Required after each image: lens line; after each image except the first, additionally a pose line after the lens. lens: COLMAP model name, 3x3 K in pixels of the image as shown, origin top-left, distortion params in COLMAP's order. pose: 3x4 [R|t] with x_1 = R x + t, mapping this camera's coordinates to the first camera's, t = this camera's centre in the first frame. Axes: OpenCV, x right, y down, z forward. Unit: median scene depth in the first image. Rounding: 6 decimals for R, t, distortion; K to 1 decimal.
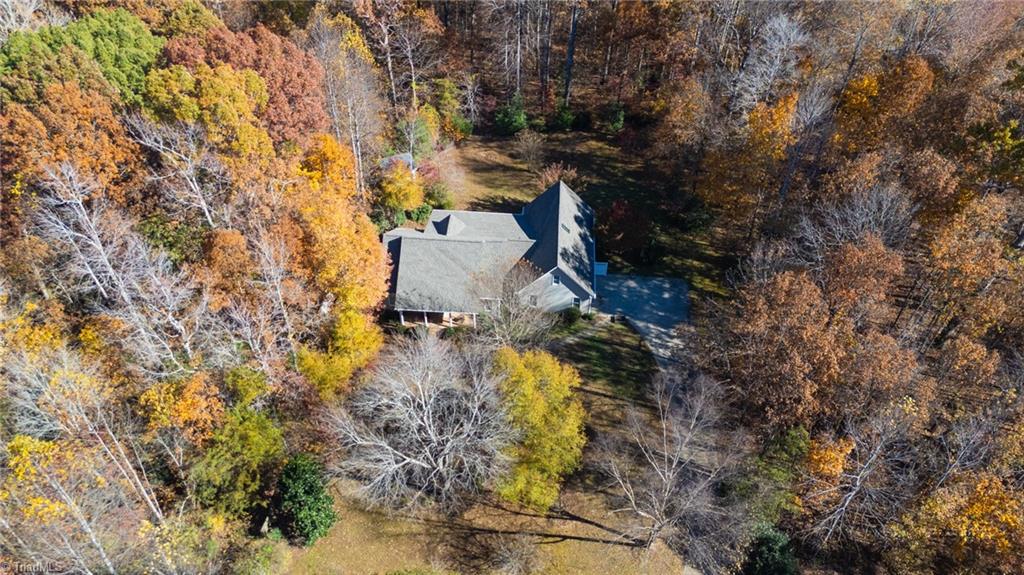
lens RADIAL K [[751.8, 0, 516.6], [0, 751.8, 292.1], [0, 0, 1]] dist [0.051640, -0.022846]
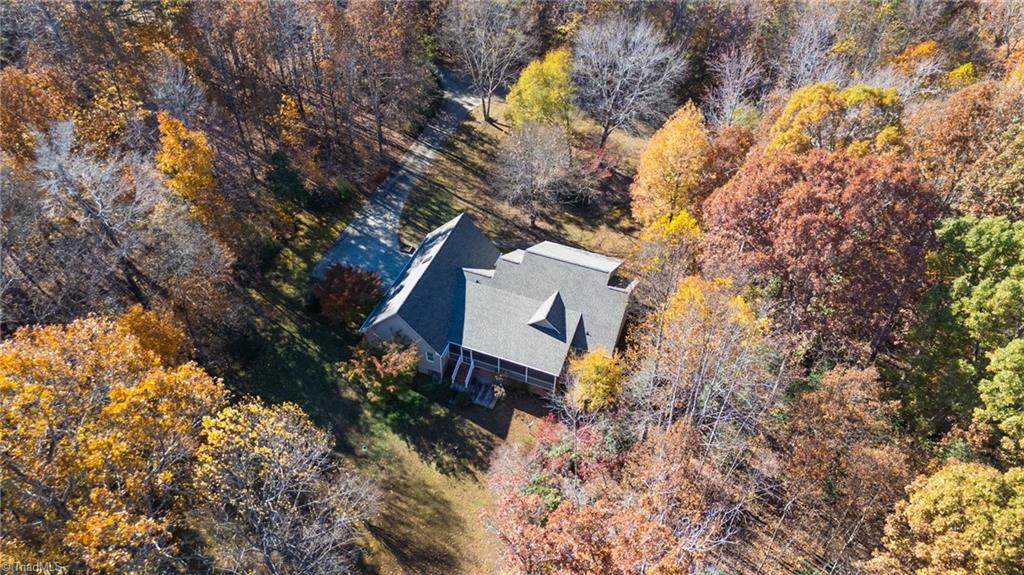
lens RADIAL K [[751.8, 0, 513.2], [0, 751.8, 284.7], [0, 0, 1]] dist [0.051640, -0.022846]
pose [[-0.953940, -0.233763, 0.188026, -0.204728], [0.182885, 0.043683, 0.982163, -0.935550], [-0.237807, 0.971312, 0.001080, 1.003411]]
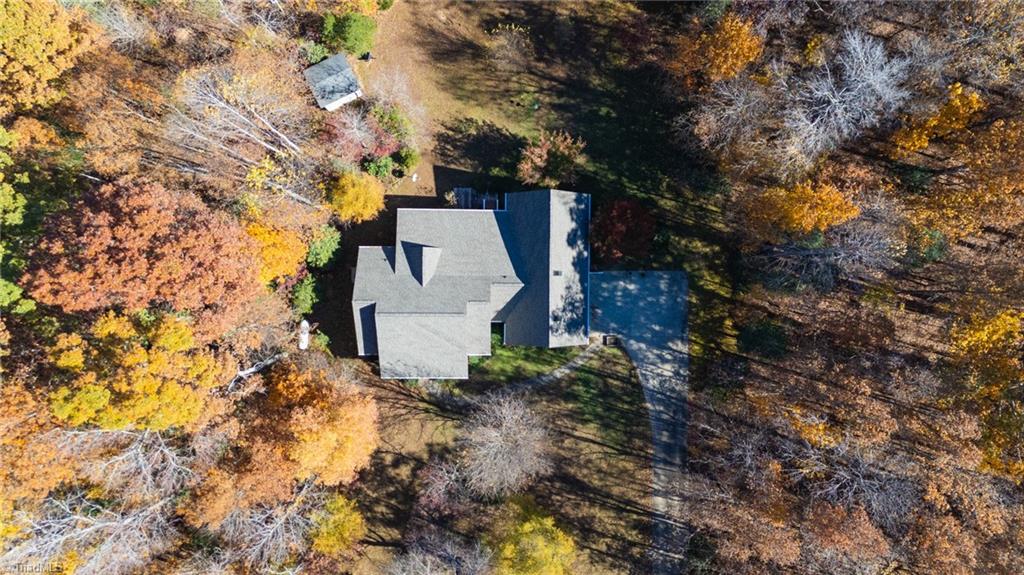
lens RADIAL K [[751.8, 0, 508.6], [0, 751.8, 290.0], [0, 0, 1]] dist [0.051640, -0.022846]
pose [[0.998576, -0.052666, 0.008440, -0.000549], [0.029738, 0.681090, 0.731595, -0.714355], [-0.044279, -0.730303, 0.681687, 0.391564]]
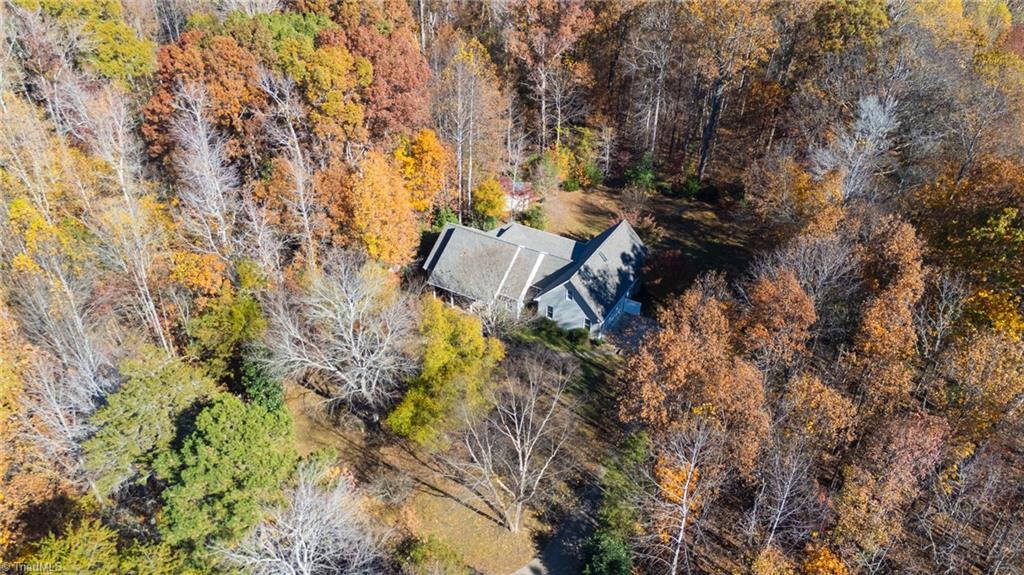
lens RADIAL K [[751.8, 0, 516.0], [0, 751.8, 294.2], [0, 0, 1]] dist [0.051640, -0.022846]
pose [[0.898688, 0.251799, -0.359107, 0.345961], [-0.300358, 0.949982, -0.085557, 0.090297], [0.319602, 0.184749, 0.929367, -0.000689]]
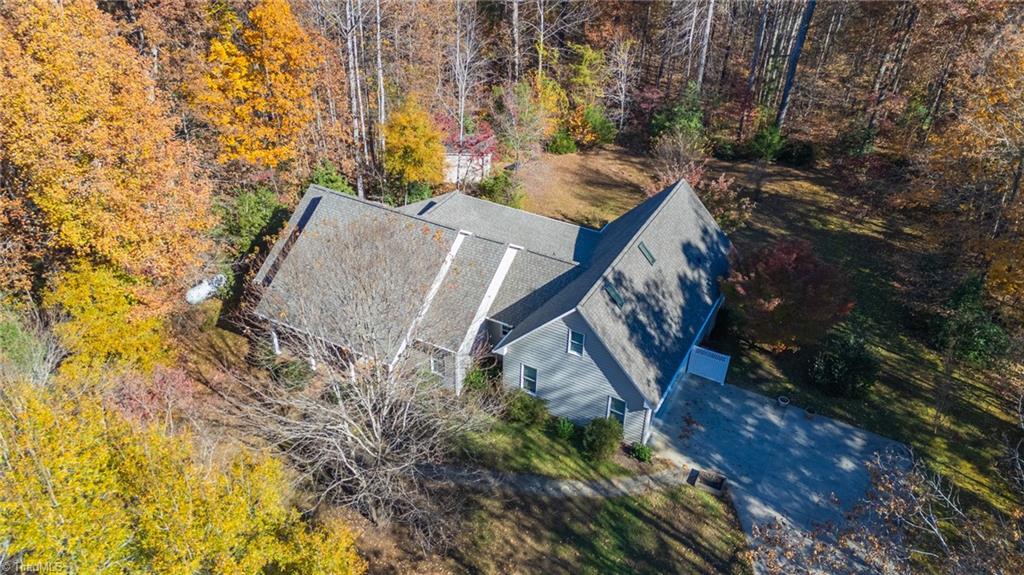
lens RADIAL K [[751.8, 0, 509.9], [0, 751.8, 293.2], [0, 0, 1]] dist [0.051640, -0.022846]
pose [[0.908288, 0.237836, -0.344160, 0.155613], [-0.291652, 0.949785, -0.113350, 0.017123], [0.299920, 0.203330, 0.932044, 0.542681]]
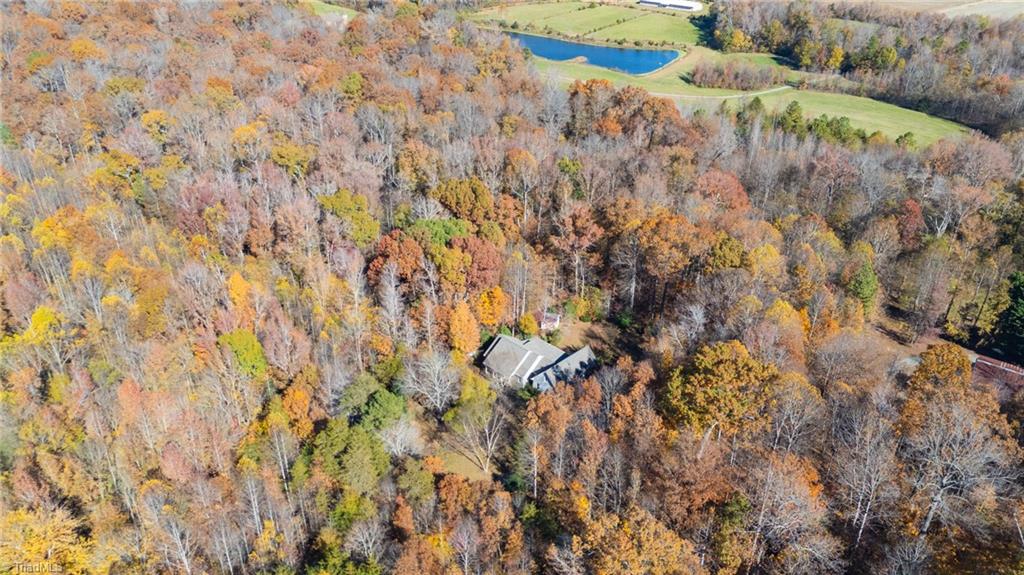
lens RADIAL K [[751.8, 0, 518.3], [0, 751.8, 281.3], [0, 0, 1]] dist [0.051640, -0.022846]
pose [[0.763365, 0.308702, -0.567431, 1.081576], [-0.446820, 0.886714, -0.118705, 0.025291], [0.466504, 0.344155, 0.814820, -0.855593]]
